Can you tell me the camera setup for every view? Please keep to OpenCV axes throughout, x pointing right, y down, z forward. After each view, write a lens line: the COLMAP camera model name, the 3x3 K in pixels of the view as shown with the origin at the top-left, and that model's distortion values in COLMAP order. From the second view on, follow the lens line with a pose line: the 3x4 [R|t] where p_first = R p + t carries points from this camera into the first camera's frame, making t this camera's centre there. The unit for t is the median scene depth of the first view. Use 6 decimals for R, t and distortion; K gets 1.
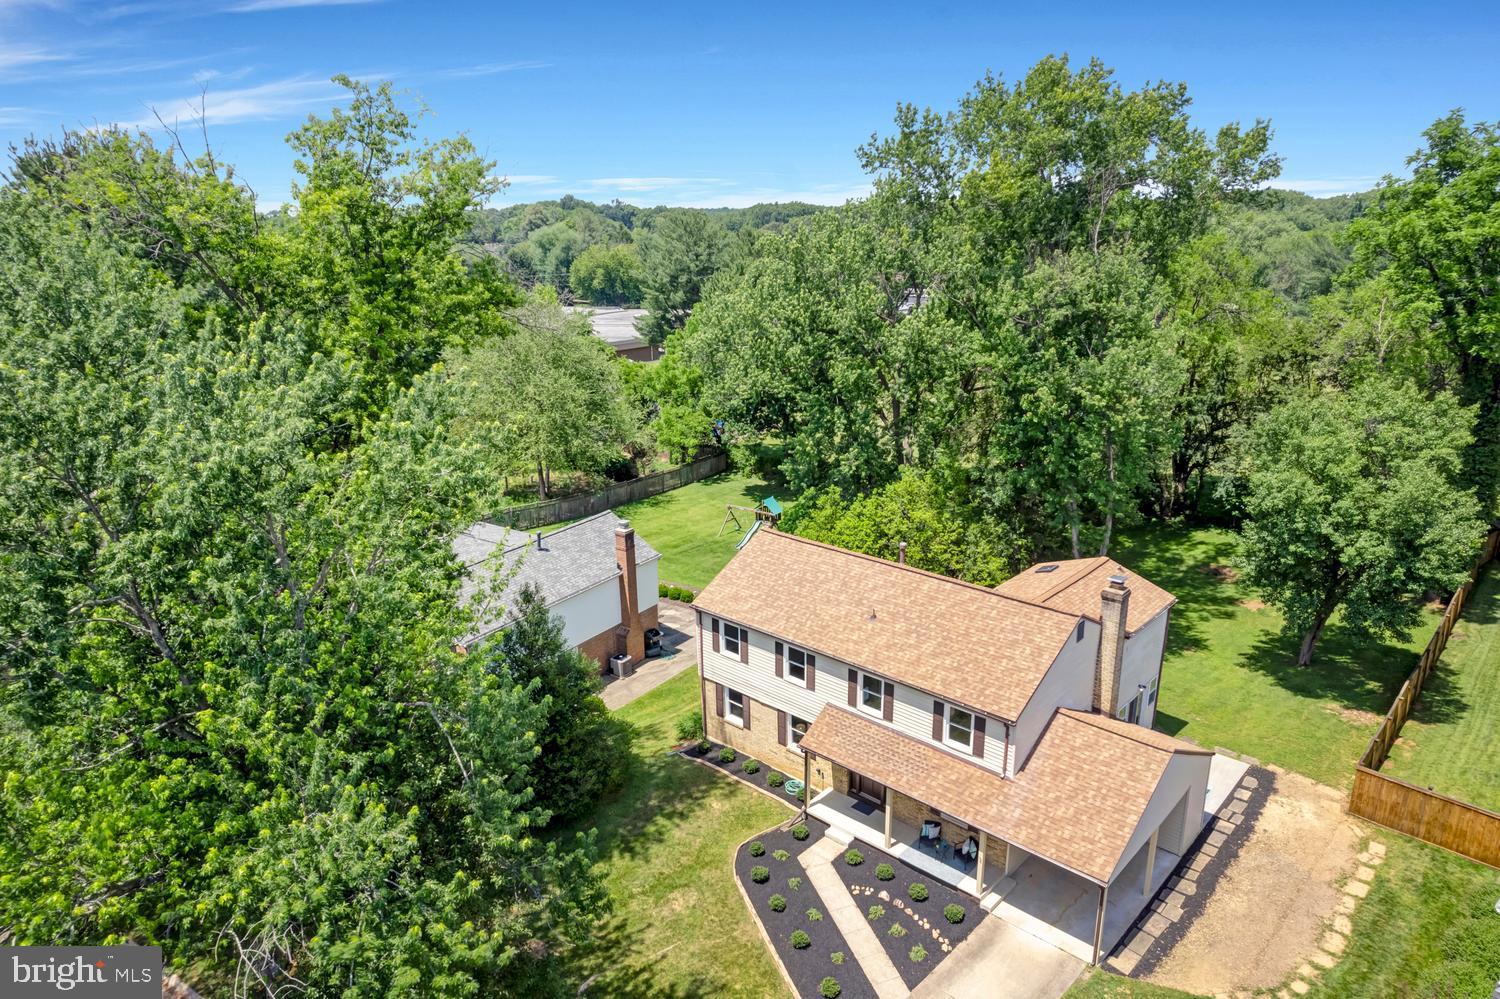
lens RADIAL K [[962.5, 0, 750.0], [0, 962.5, 499.5], [0, 0, 1]] dist [-0.069159, 0.064802]
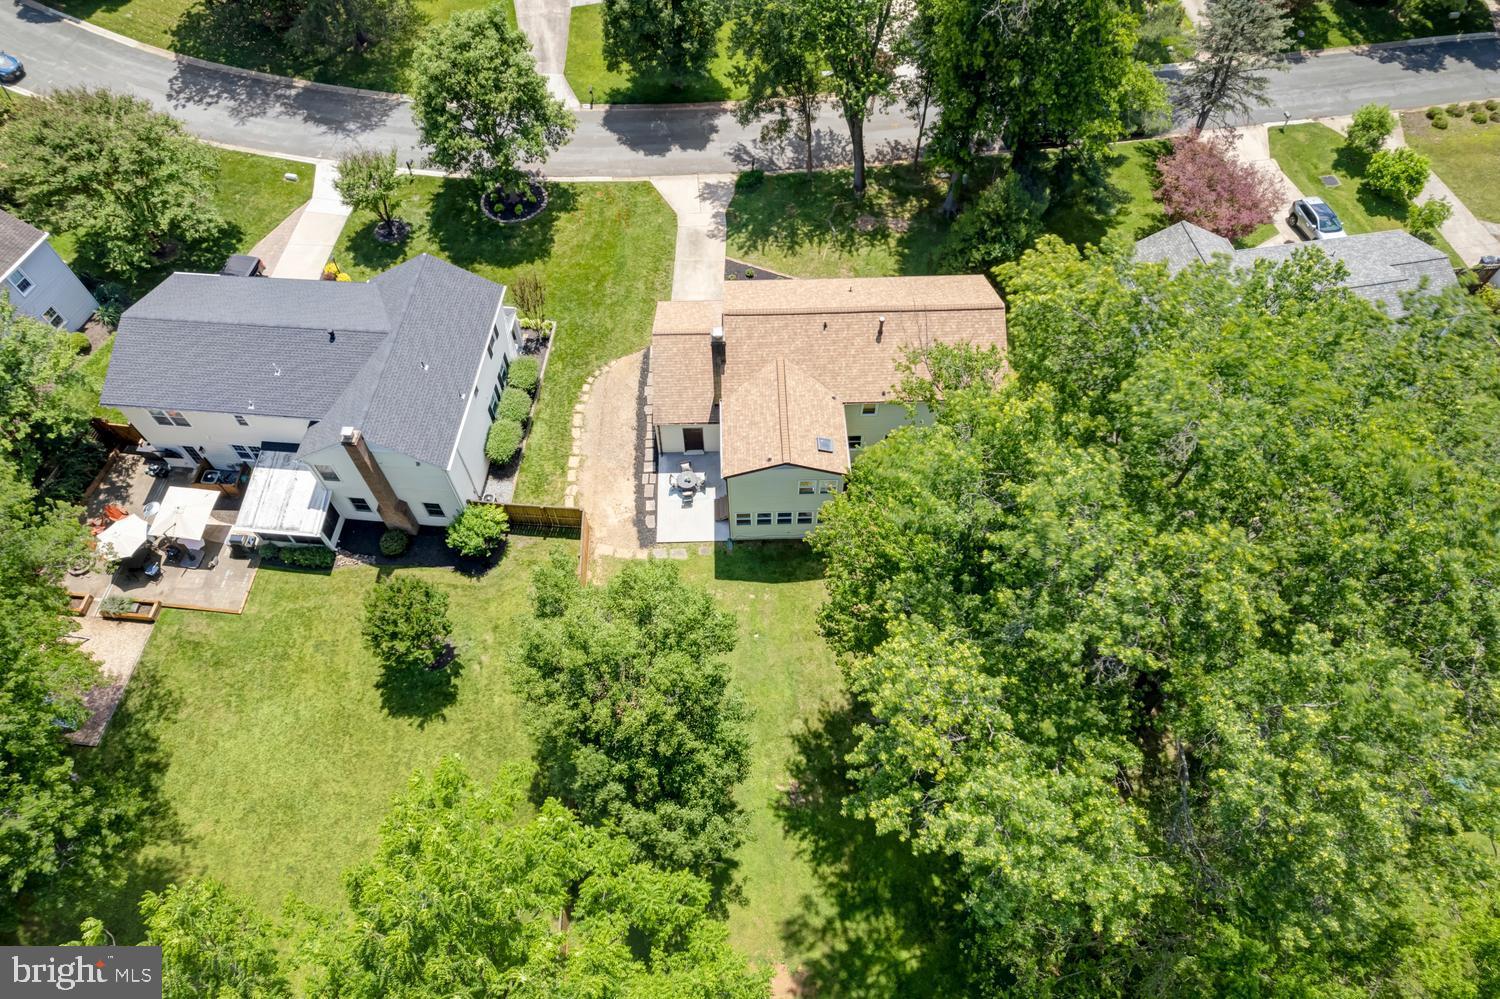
lens RADIAL K [[962.5, 0, 750.0], [0, 962.5, 499.5], [0, 0, 1]] dist [-0.069159, 0.064802]
pose [[-0.714495, 0.603503, -0.353951, 0.972330], [-0.182819, 0.327281, 0.927073, -1.137892], [0.675333, 0.727098, -0.123508, 1.340613]]
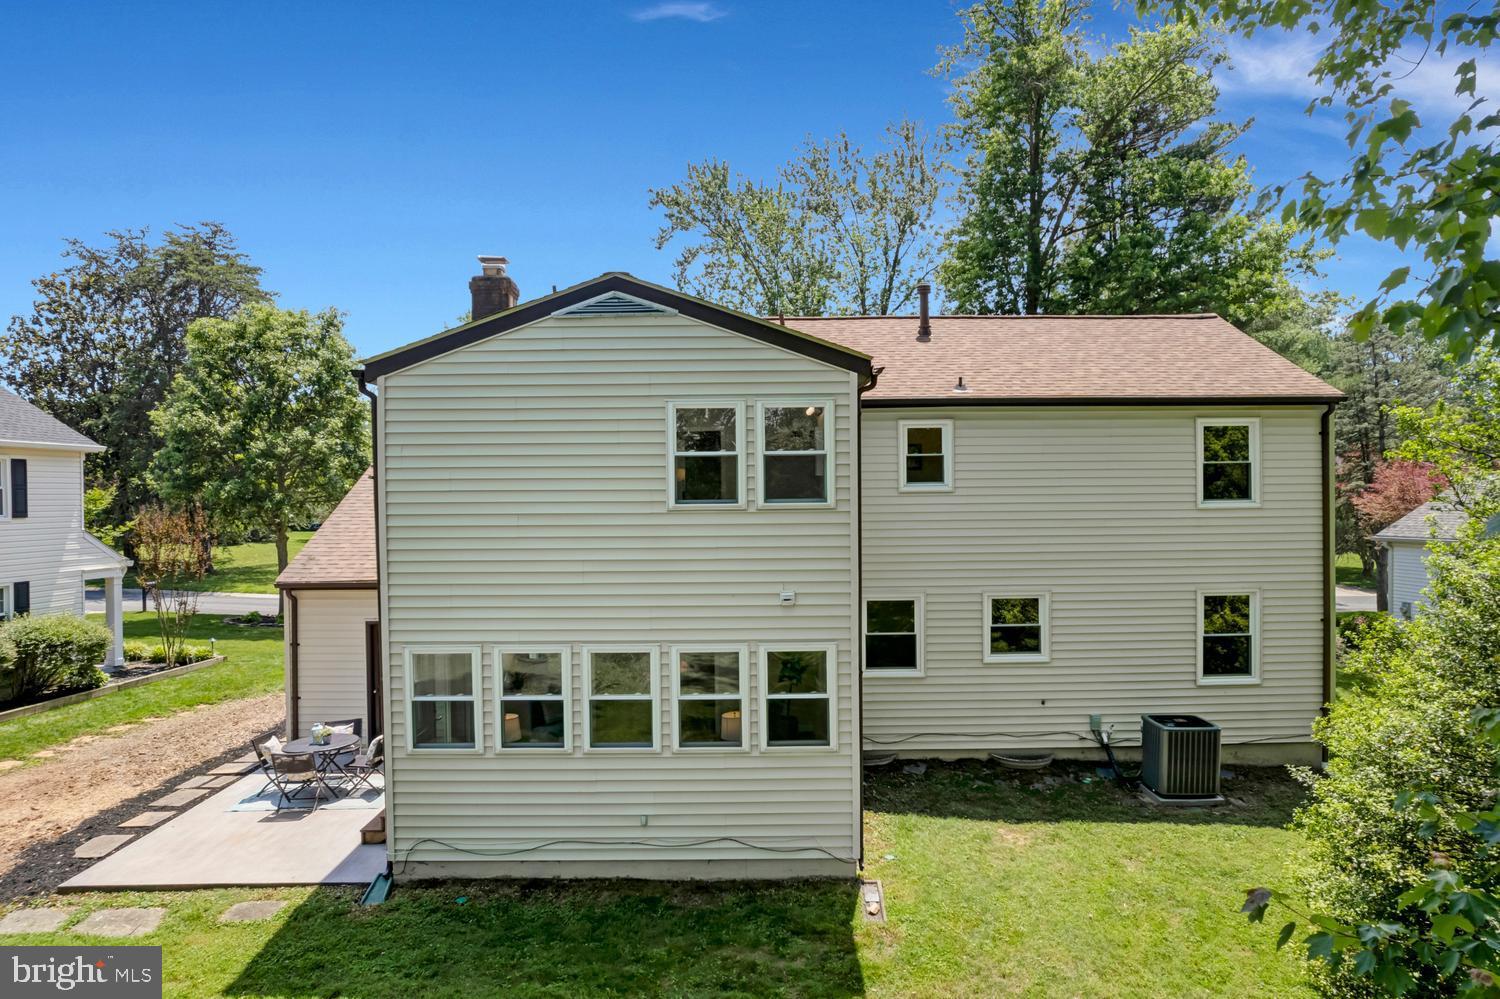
lens RADIAL K [[962.5, 0, 750.0], [0, 962.5, 499.5], [0, 0, 1]] dist [-0.069159, 0.064802]
pose [[-0.733380, 0.028119, -0.679237, 0.627361], [-0.175419, 0.957480, 0.229040, 0.058830], [0.656796, 0.287125, -0.697265, 1.459209]]
